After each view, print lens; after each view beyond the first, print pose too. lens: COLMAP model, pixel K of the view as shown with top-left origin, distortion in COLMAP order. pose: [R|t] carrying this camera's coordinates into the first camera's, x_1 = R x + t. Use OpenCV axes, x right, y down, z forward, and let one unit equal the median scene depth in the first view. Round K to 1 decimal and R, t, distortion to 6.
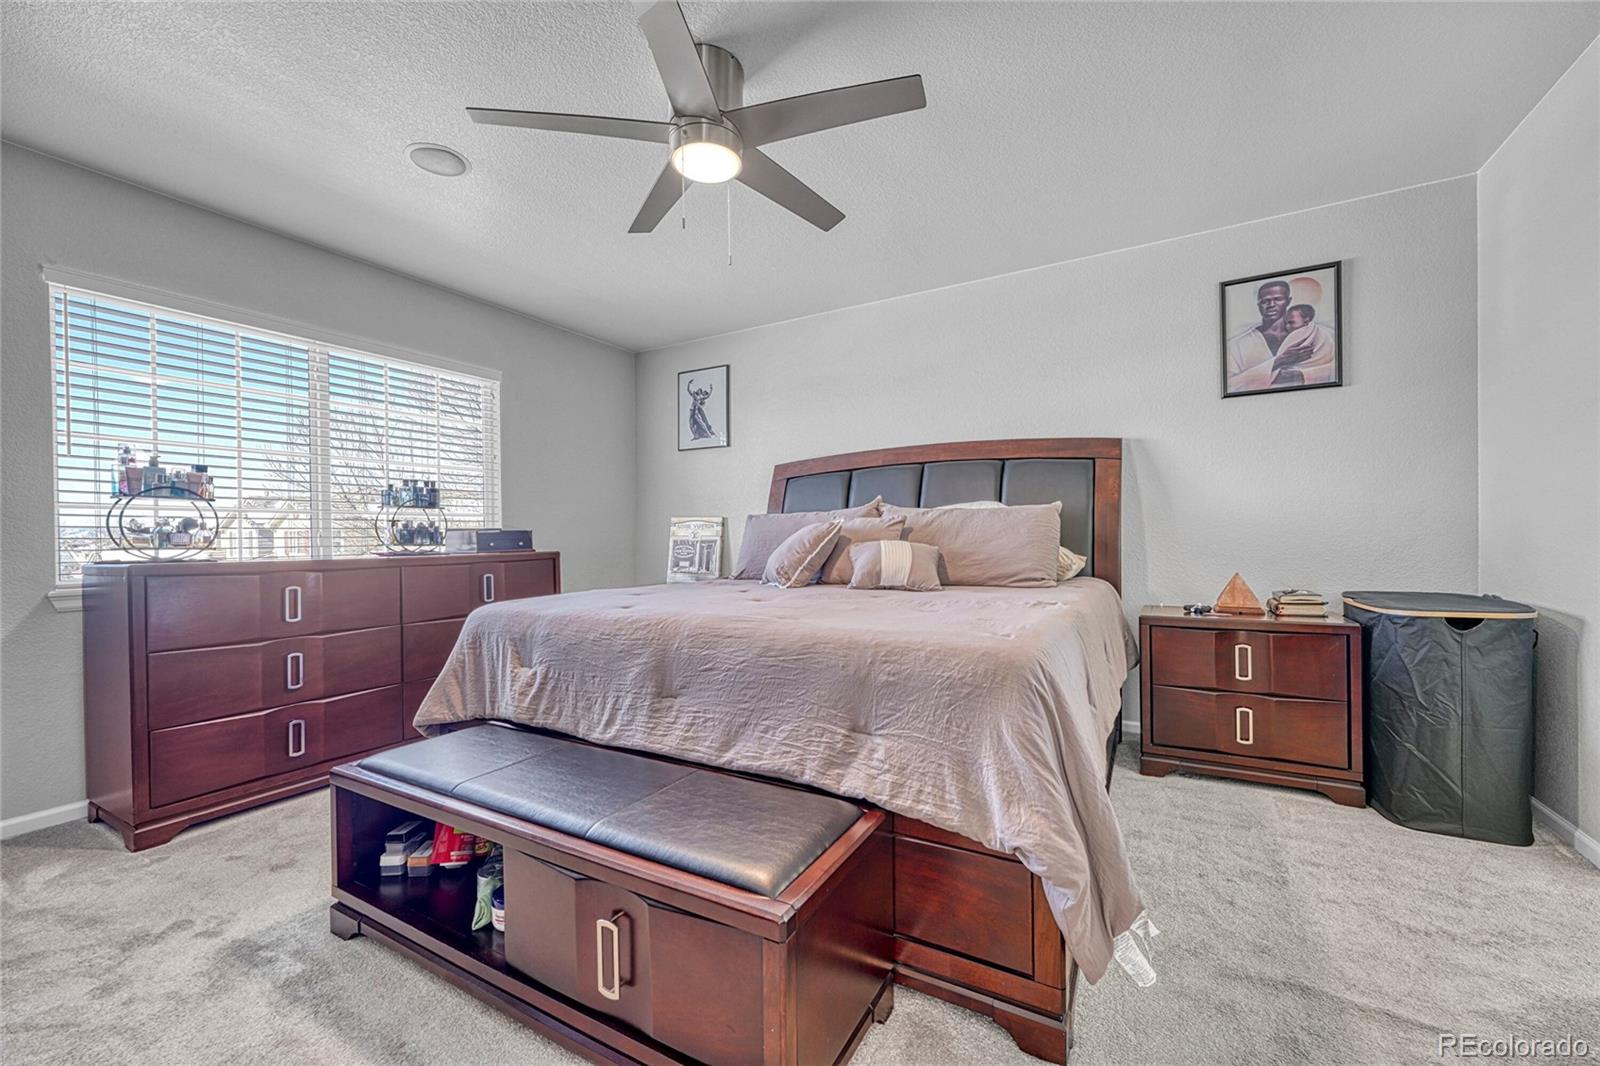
lens RADIAL K [[632.4, 0, 796.2], [0, 632.4, 540.6], [0, 0, 1]] dist [-0.002007, -0.000022]
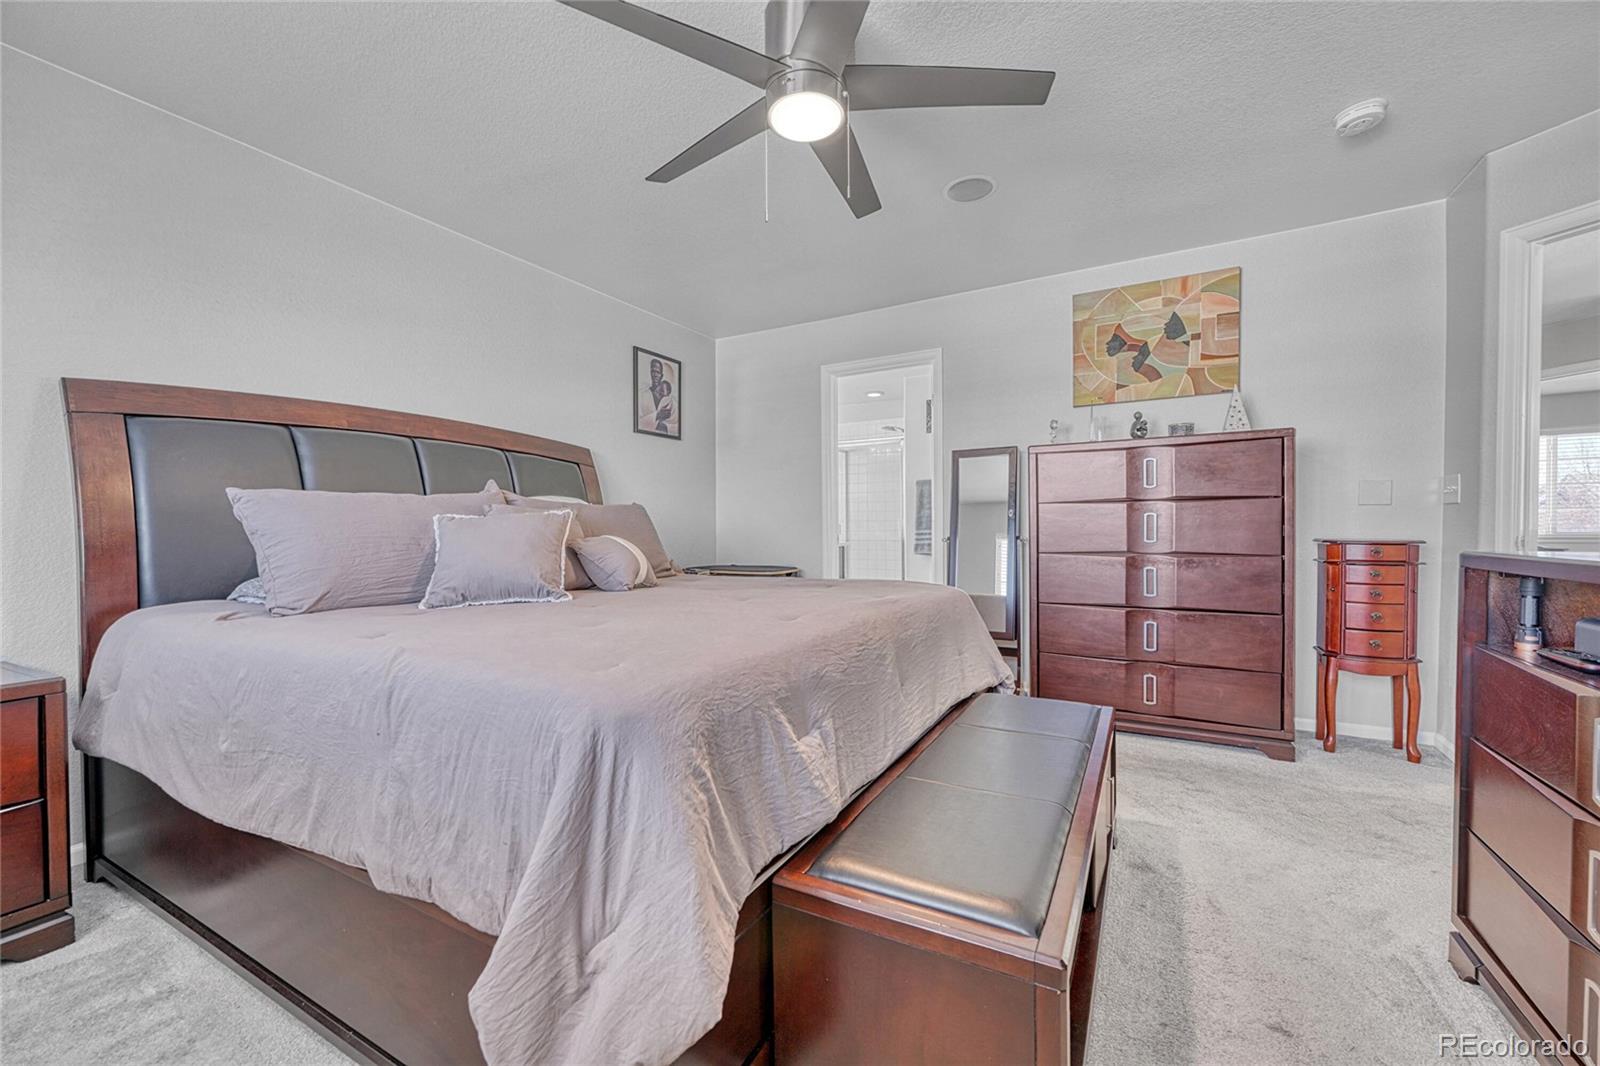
lens RADIAL K [[632.4, 0, 796.2], [0, 632.4, 540.6], [0, 0, 1]] dist [-0.002007, -0.000022]
pose [[-0.005408, -0.007407, 0.999958, -0.714613], [0.009071, 0.999931, 0.007456, 0.000853], [-0.999944, 0.009111, -0.005341, 0.690246]]
